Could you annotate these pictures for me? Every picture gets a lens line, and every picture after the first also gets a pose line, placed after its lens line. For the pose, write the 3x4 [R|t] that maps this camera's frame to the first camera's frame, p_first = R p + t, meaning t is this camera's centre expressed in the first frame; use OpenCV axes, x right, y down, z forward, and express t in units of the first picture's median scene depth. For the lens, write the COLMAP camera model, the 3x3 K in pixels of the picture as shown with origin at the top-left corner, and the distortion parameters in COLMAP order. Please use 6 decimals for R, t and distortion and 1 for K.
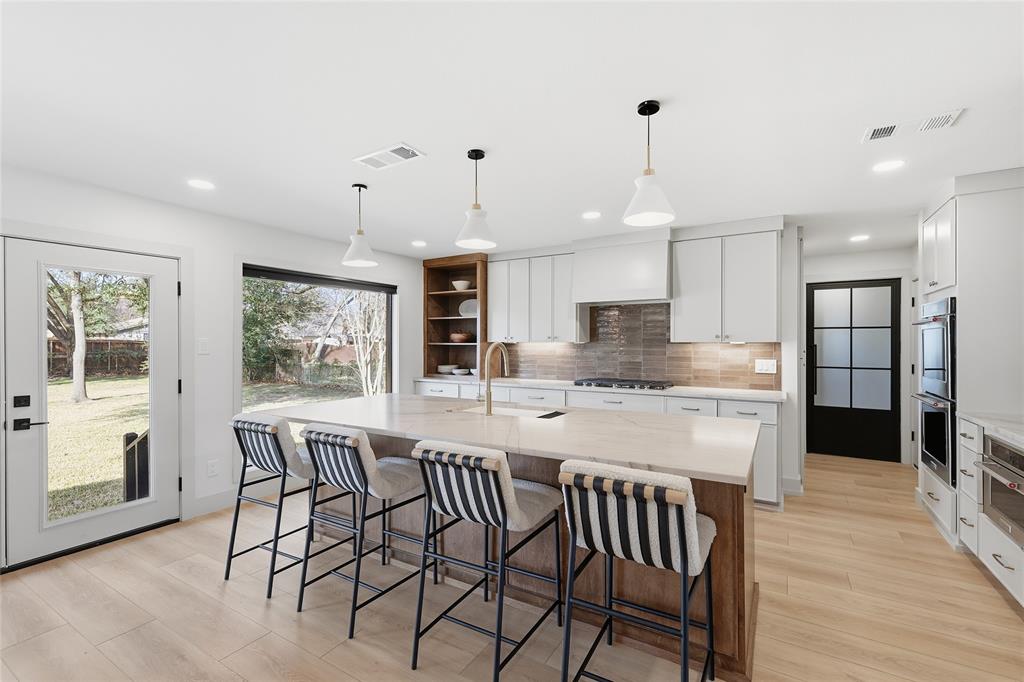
lens RADIAL K [[450.0, 0, 516.8], [0, 450.0, 340.0], [0, 0, 1]] dist [0.001621, -0.000076]
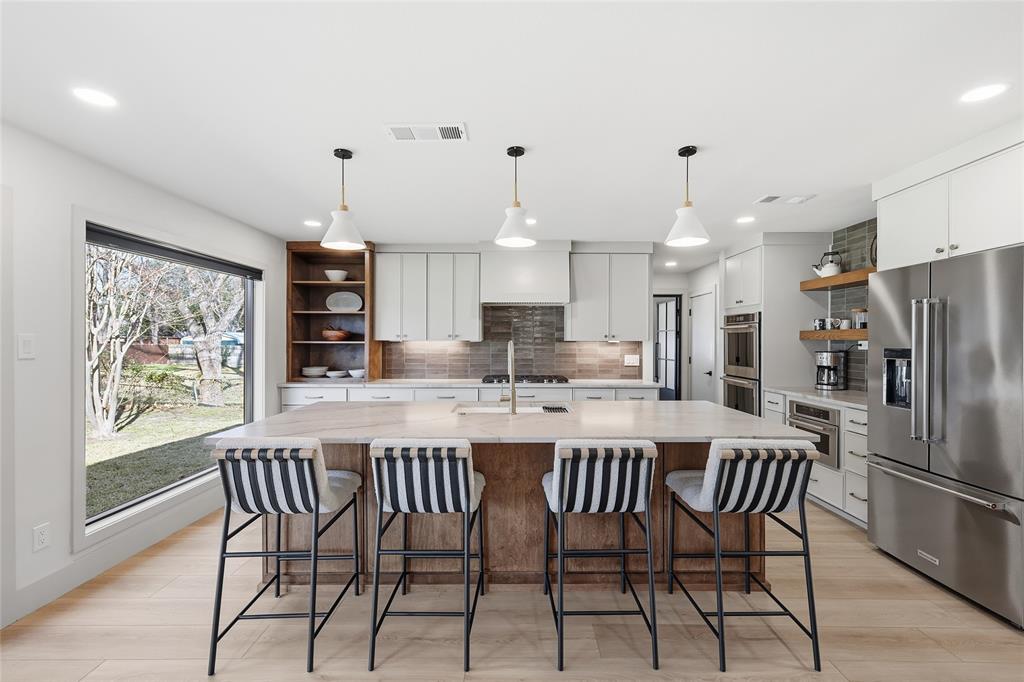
lens RADIAL K [[450.0, 0, 516.8], [0, 450.0, 340.0], [0, 0, 1]] dist [0.001621, -0.000076]
pose [[0.856862, 0.002827, 0.515538, -0.331789], [-0.005408, 0.999979, 0.003505, -0.000729], [-0.515517, -0.005791, 0.856860, 0.081704]]
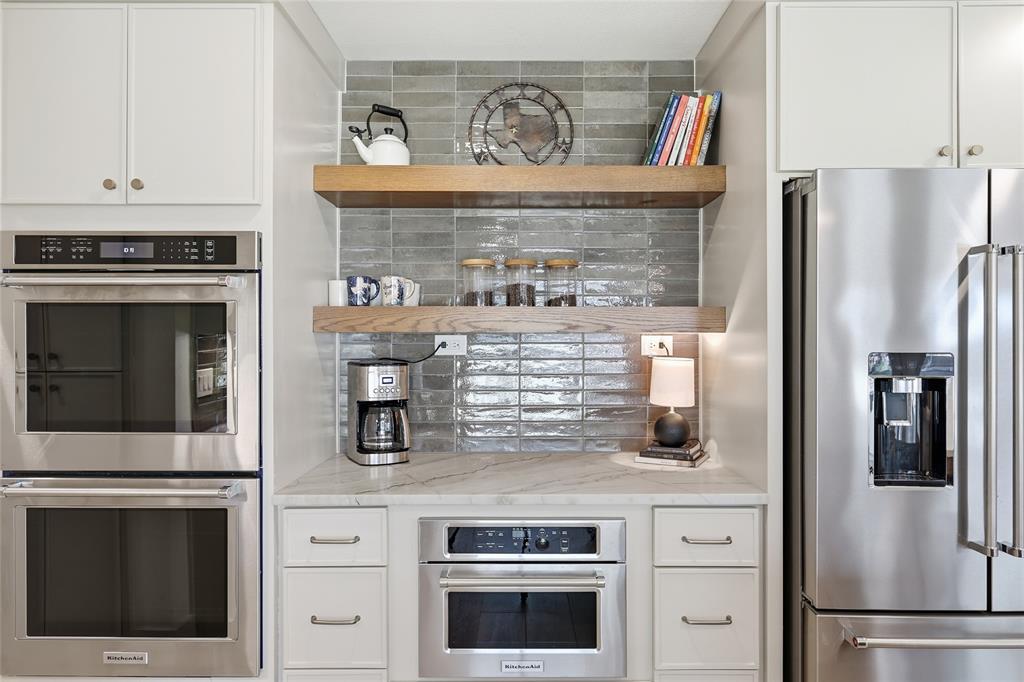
lens RADIAL K [[652.0, 0, 512.0], [0, 652.0, 341.0], [0, 0, 1]] dist [-0.003216, -0.000838]
pose [[-0.508490, -0.007158, 0.861038, 0.197289], [-0.006208, 0.999970, 0.004647, 0.002376], [-0.861045, -0.002982, -0.508519, 0.717318]]
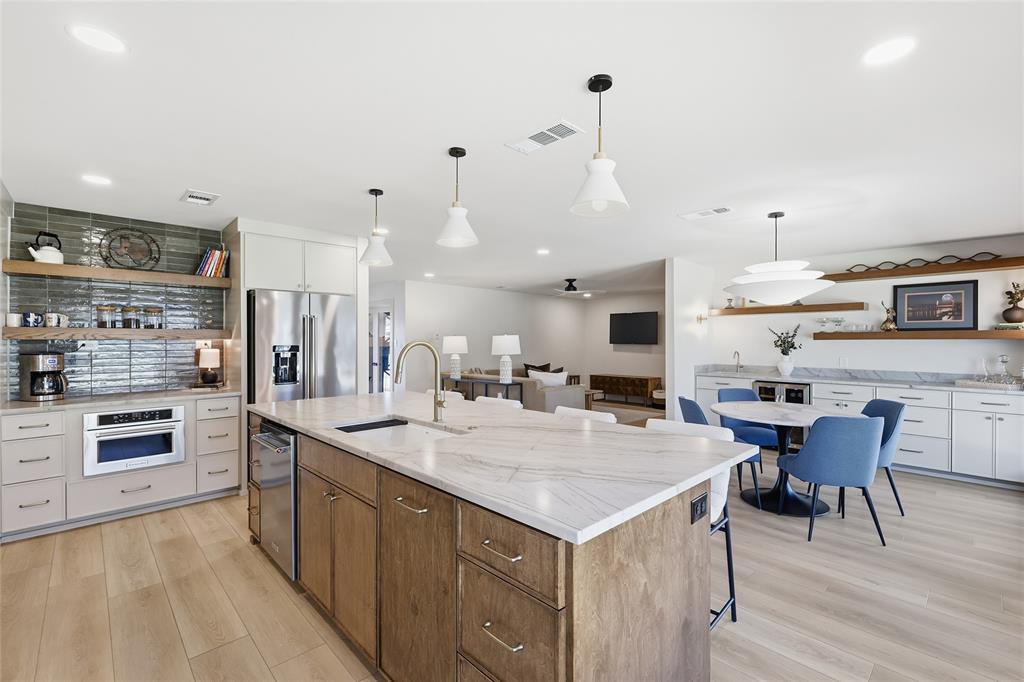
lens RADIAL K [[450.0, 0, 516.8], [0, 450.0, 340.0], [0, 0, 1]] dist [0.001621, -0.000076]
pose [[-0.964006, -0.000377, 0.265879, -0.264577], [-0.001554, 0.999990, -0.004216, 0.001578], [-0.265875, -0.004477, -0.963997, 1.059526]]
